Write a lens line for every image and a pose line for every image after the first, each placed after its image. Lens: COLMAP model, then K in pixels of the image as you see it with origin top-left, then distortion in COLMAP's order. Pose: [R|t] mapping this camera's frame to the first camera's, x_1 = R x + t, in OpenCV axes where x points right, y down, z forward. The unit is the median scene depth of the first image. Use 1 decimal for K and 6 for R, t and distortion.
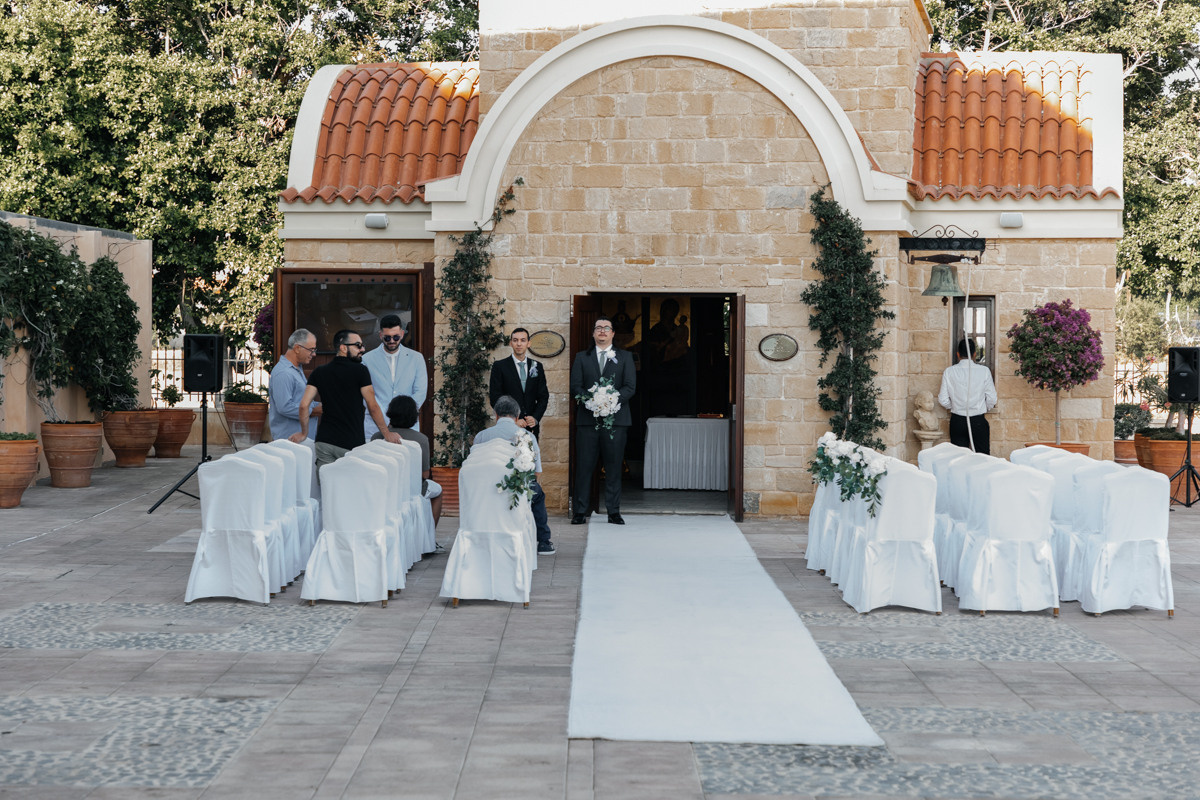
lens RADIAL K [[2717.2, 0, 600.0], [0, 2717.2, 400.0], [0, 0, 1]] dist [0.590675, -6.005989]
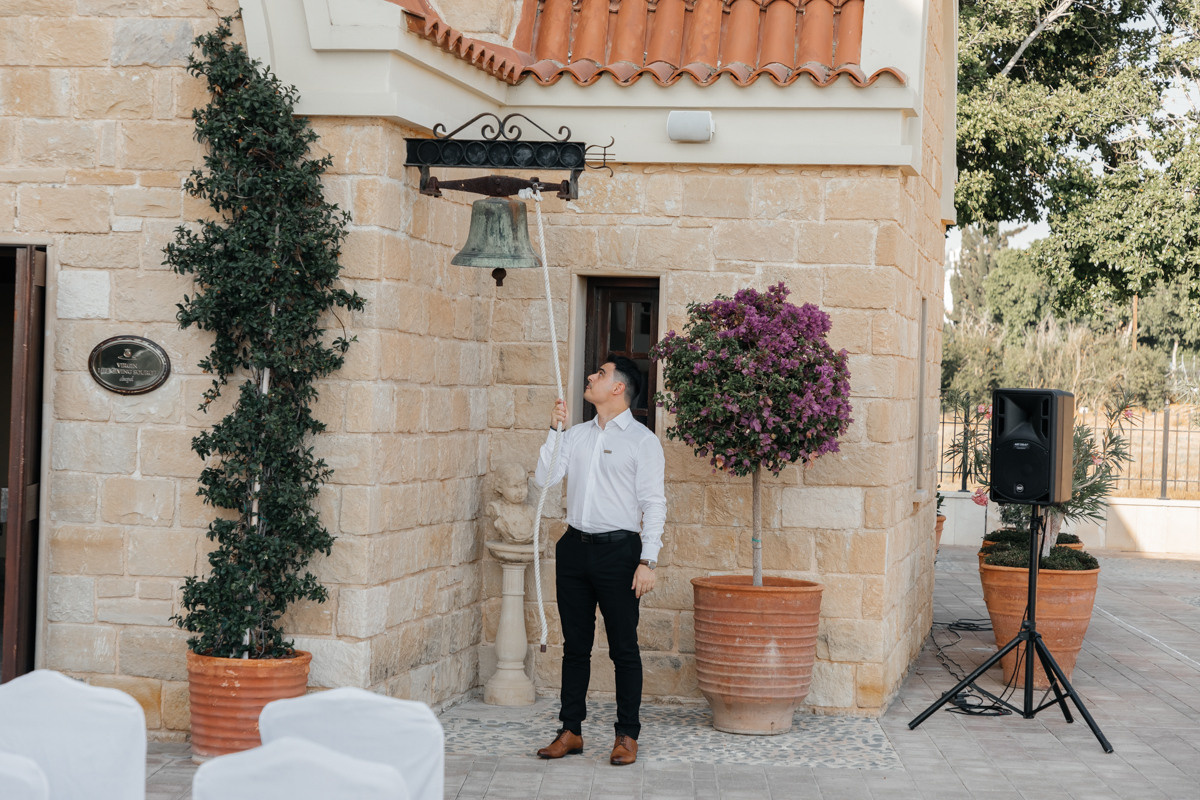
lens RADIAL K [[2399.4, 0, 504.2], [0, 2399.4, 401.8], [0, 0, 1]] dist [0.221683, -2.088896]
pose [[0.996820, 0.026149, -0.075275, 0.156008], [-0.026994, 0.999583, -0.010231, -0.010416], [0.074976, 0.012230, 0.997110, 0.583463]]
